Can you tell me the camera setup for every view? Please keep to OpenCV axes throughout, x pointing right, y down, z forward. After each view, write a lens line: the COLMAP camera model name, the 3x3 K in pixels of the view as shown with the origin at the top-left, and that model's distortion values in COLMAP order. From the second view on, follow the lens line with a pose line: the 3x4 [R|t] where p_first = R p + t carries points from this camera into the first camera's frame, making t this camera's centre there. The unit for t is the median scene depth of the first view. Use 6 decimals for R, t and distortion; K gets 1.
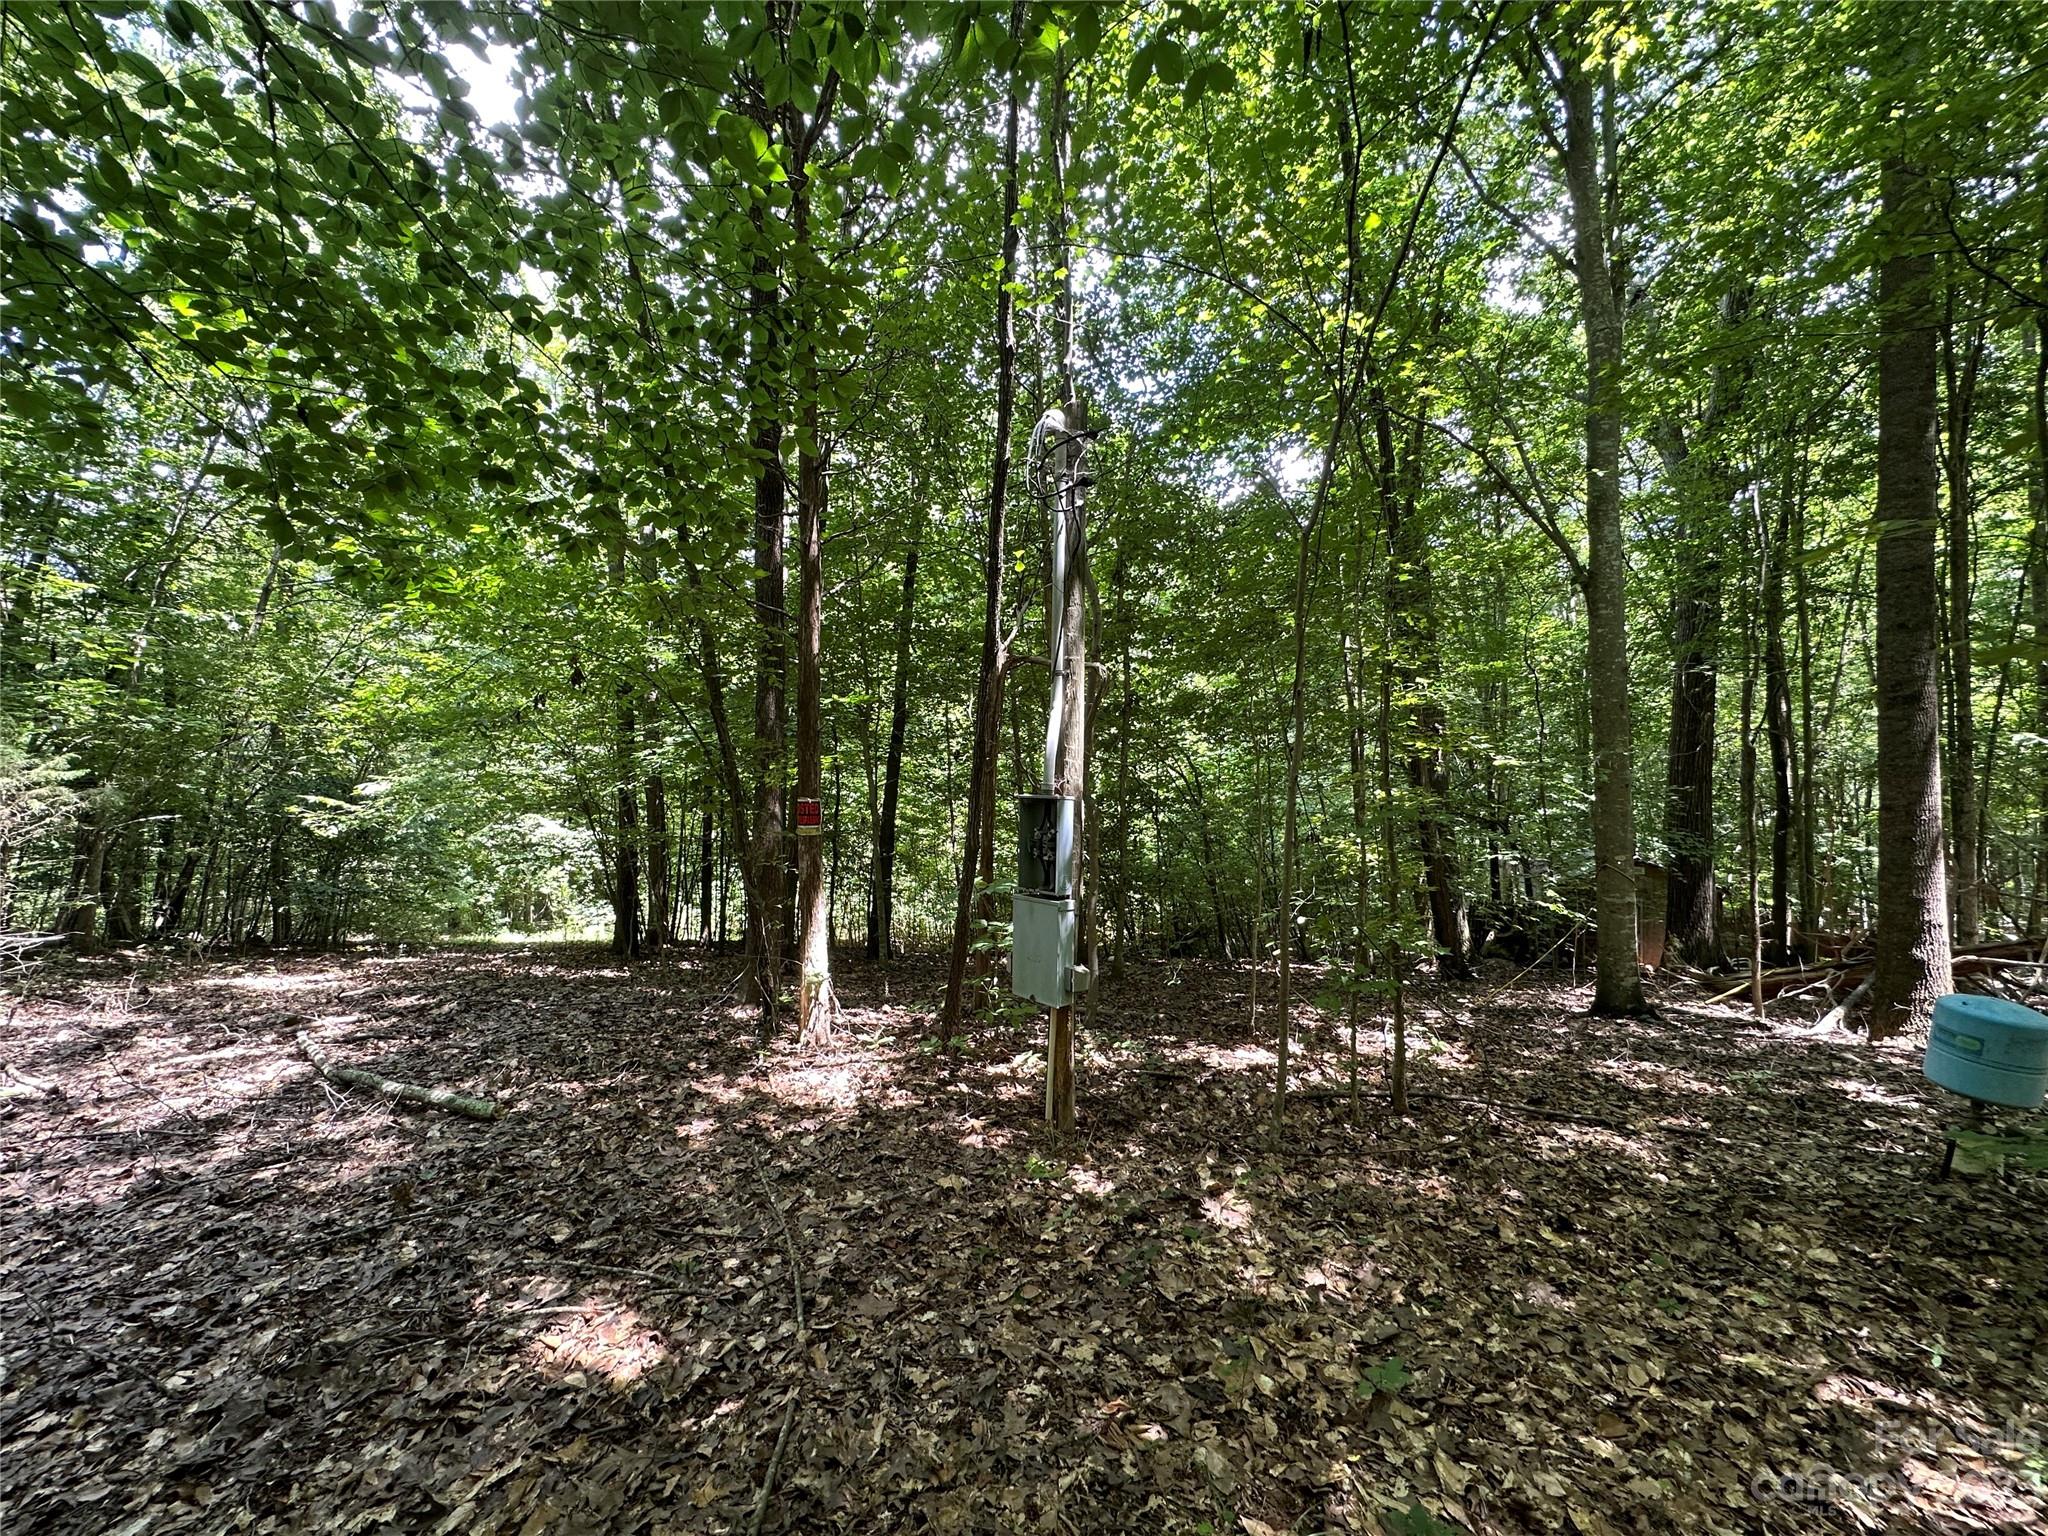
lens RADIAL K [[816.6, 0, 1029.0], [0, 816.6, 770.6], [0, 0, 1]] dist [0.000787, -0.000038]
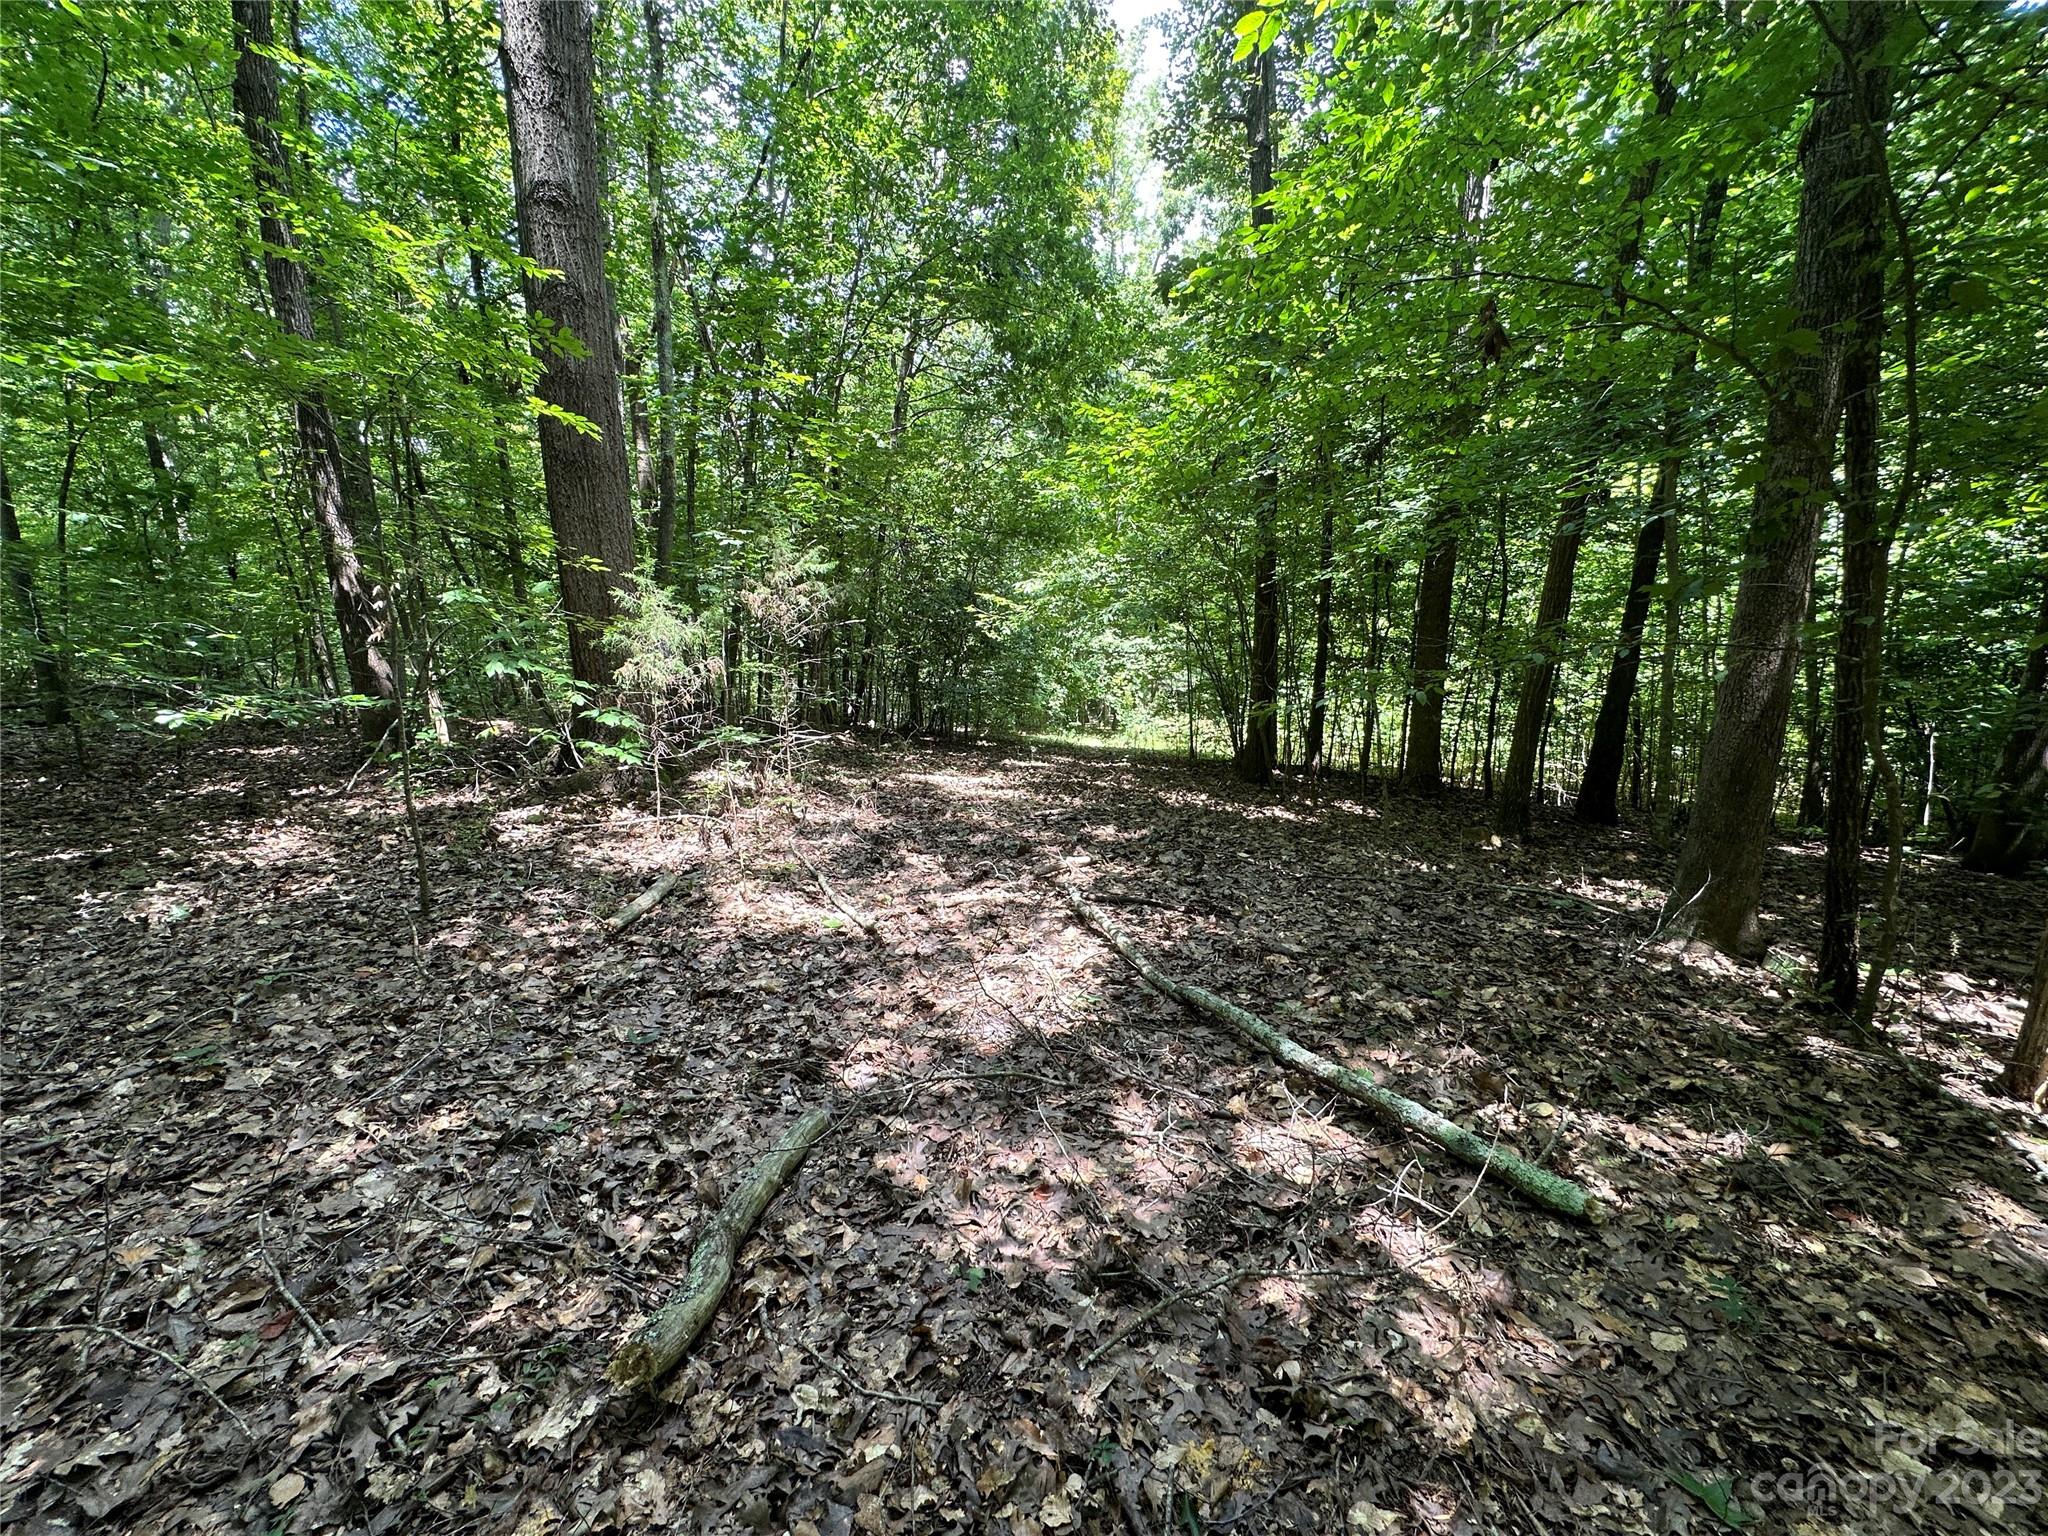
lens RADIAL K [[816.6, 0, 1020.9], [0, 816.6, 770.6], [0, 0, 1]] dist [0.000787, -0.000038]
pose [[0.839504, 0.097897, -0.534462, -0.370349], [0.026565, 0.975064, 0.220328, 0.025696], [0.542704, -0.199164, 0.815969, 0.251092]]
